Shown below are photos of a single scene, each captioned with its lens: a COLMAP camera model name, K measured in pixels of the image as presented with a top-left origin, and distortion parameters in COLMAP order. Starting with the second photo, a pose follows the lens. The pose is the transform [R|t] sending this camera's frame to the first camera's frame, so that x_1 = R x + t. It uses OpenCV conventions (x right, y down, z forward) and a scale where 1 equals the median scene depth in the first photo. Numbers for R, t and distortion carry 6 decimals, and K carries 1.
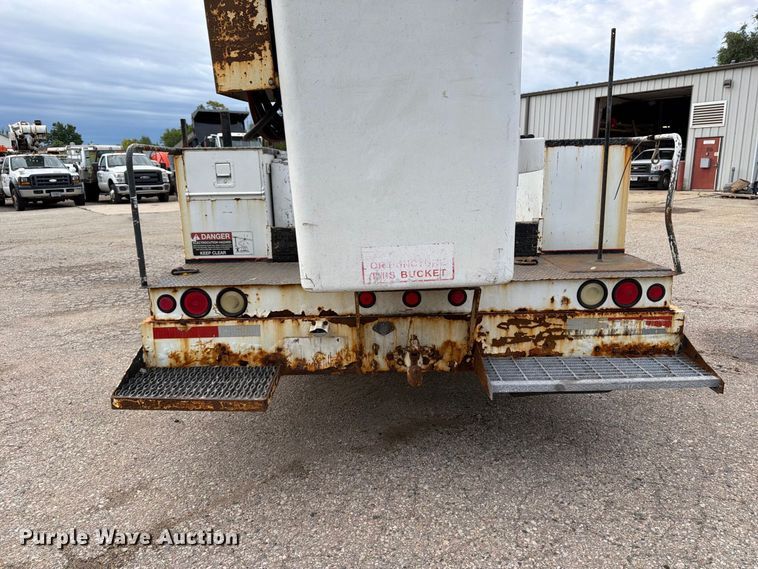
lens RADIAL K [[532.4, 0, 380.6], [0, 532.4, 283.5], [0, 0, 1]] dist [0.060485, -0.071412]
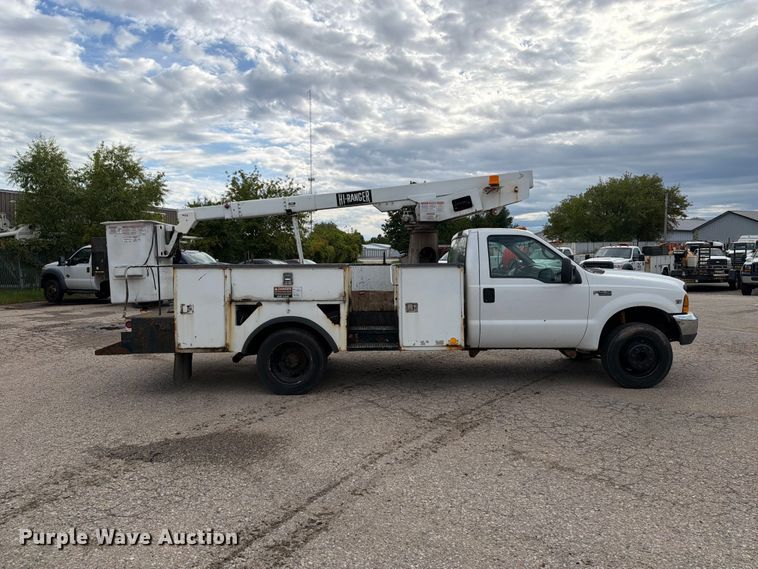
lens RADIAL K [[532.4, 0, 380.6], [0, 532.4, 283.5], [0, 0, 1]] dist [0.060485, -0.071412]
pose [[0.000961, 0.059135, -0.998250, 2.573512], [-0.201738, 0.977737, 0.057726, -0.475413], [0.979439, 0.201329, 0.012869, 1.759020]]
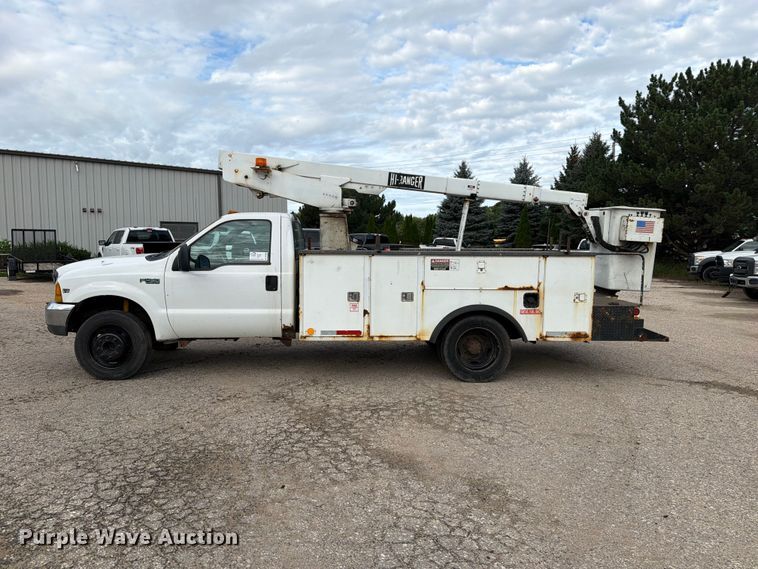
lens RADIAL K [[534.2, 0, 375.6], [0, 534.2, 283.5], [0, 0, 1]] dist [0.082958, -0.102588]
pose [[-0.056480, -0.061106, 0.996532, -2.450044], [0.201044, 0.976984, 0.071301, -0.447746], [-0.977953, 0.204374, -0.042895, 1.924078]]
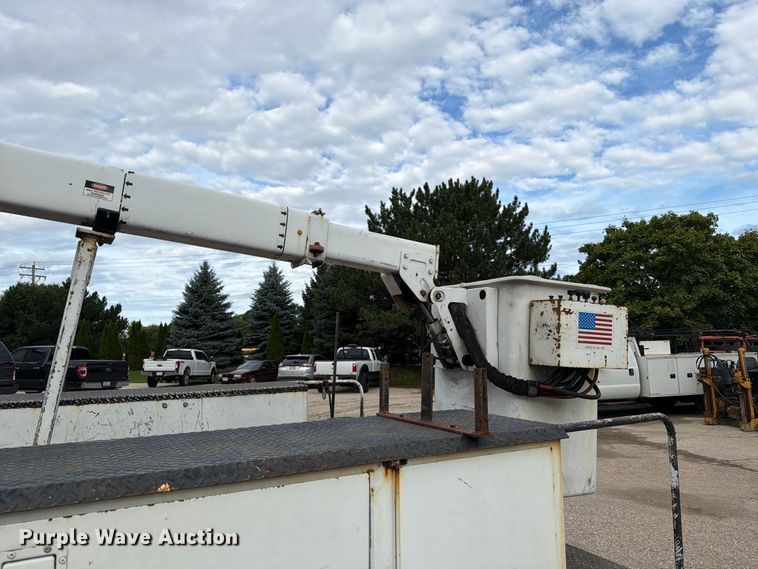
lens RADIAL K [[532.6, 0, 378.2], [0, 532.6, 282.8], [0, 0, 1]] dist [0.091230, -0.096157]
pose [[-0.490693, 0.130024, 0.861576, -0.776525], [0.200327, 0.979150, -0.033676, -0.400674], [-0.847991, 0.156072, -0.506510, 1.375197]]
